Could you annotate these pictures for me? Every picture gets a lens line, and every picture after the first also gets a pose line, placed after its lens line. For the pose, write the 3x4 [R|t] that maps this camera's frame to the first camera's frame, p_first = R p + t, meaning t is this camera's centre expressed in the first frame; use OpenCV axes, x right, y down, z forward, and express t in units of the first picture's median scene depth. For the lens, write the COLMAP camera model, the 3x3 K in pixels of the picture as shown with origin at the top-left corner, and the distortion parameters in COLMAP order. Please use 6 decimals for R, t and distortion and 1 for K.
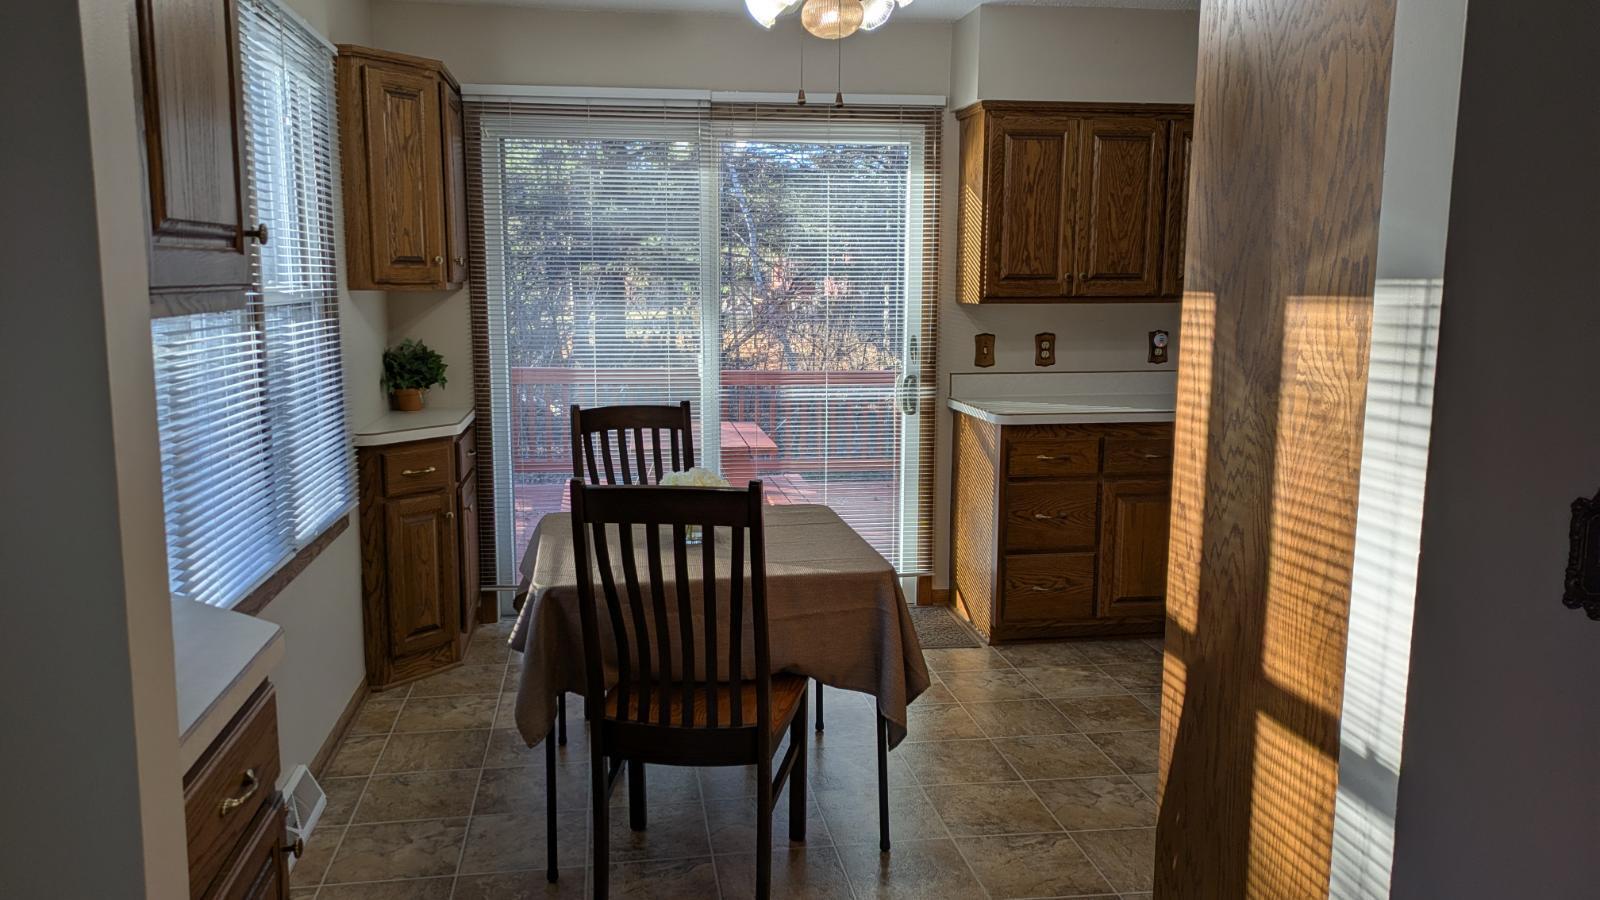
lens RADIAL K [[1152.1, 0, 794.3], [0, 1152.1, 449.4], [0, 0, 1]] dist [0.022248, -0.020060]
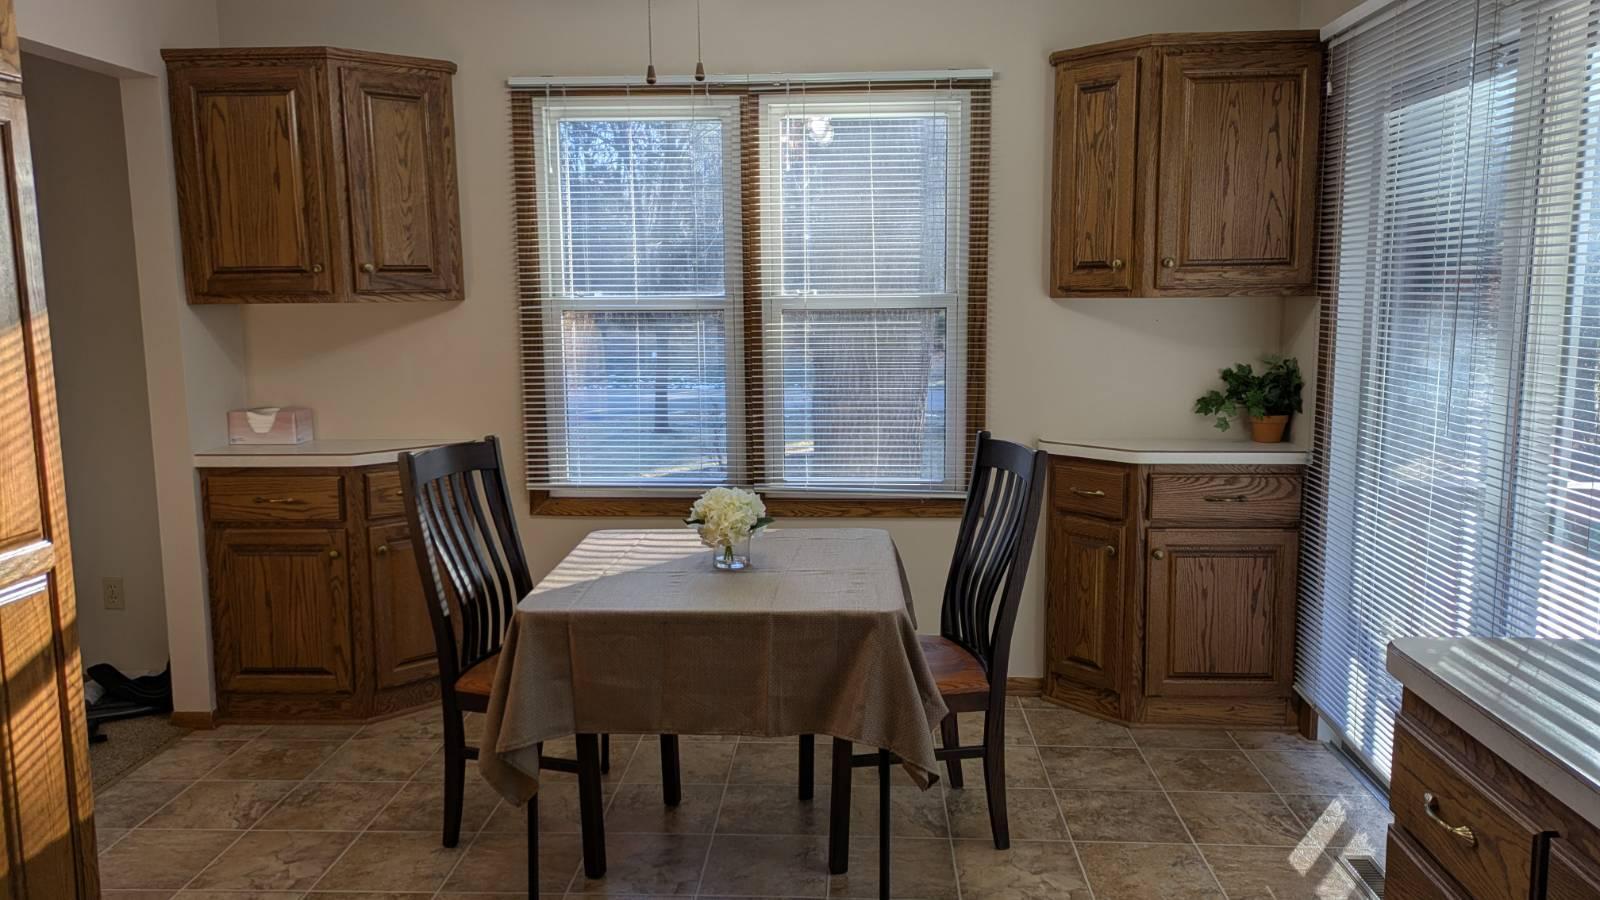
lens RADIAL K [[1152.1, 0, 766.2], [0, 1152.1, 444.2], [0, 0, 1]] dist [0.022248, -0.020060]
pose [[-0.249850, 0.129231, -0.959622, 0.653705], [-0.135393, 0.976655, 0.166776, -0.144459], [0.958772, 0.171595, -0.226520, 0.995586]]
